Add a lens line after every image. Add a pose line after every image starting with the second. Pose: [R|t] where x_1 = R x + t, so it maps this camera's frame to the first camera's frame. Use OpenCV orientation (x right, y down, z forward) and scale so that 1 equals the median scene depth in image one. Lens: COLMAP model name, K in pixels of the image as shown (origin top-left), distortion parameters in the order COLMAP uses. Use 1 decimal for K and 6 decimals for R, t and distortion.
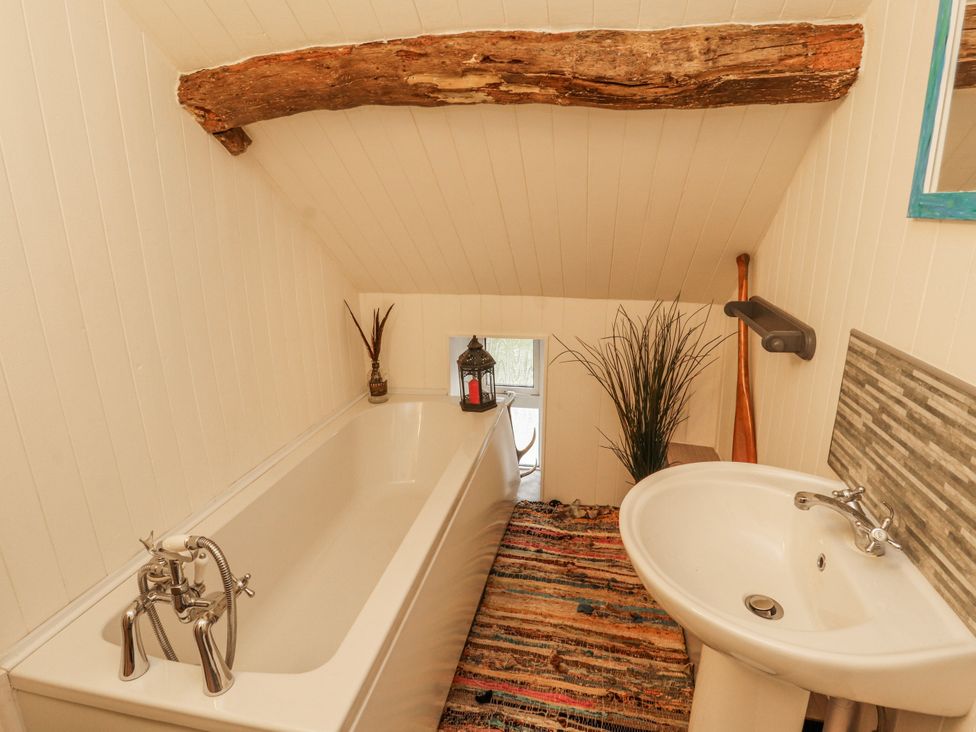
lens RADIAL K [[517.3, 0, 488.8], [0, 517.3, 369.8], [0, 0, 1]] dist [-0.000627, -0.012140]
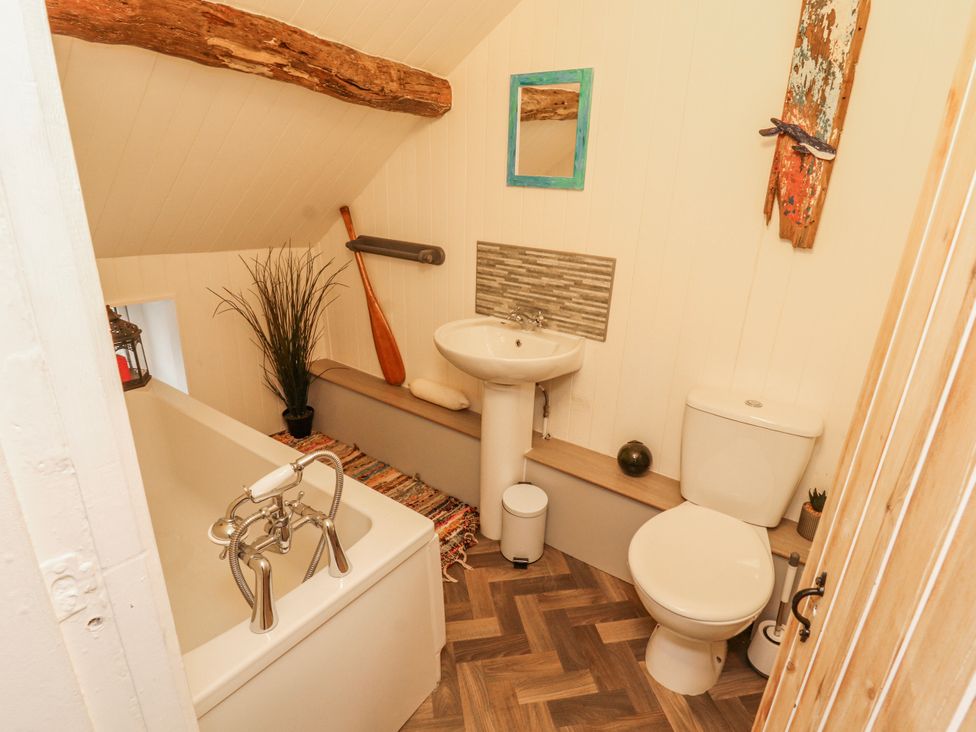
lens RADIAL K [[517.3, 0, 492.0], [0, 517.3, 366.8], [0, 0, 1]] dist [-0.000627, -0.012140]
pose [[0.412427, -0.278746, 0.867297, -1.120952], [0.217116, 0.954680, 0.203585, -0.007675], [-0.884740, 0.104340, 0.454256, 0.079082]]
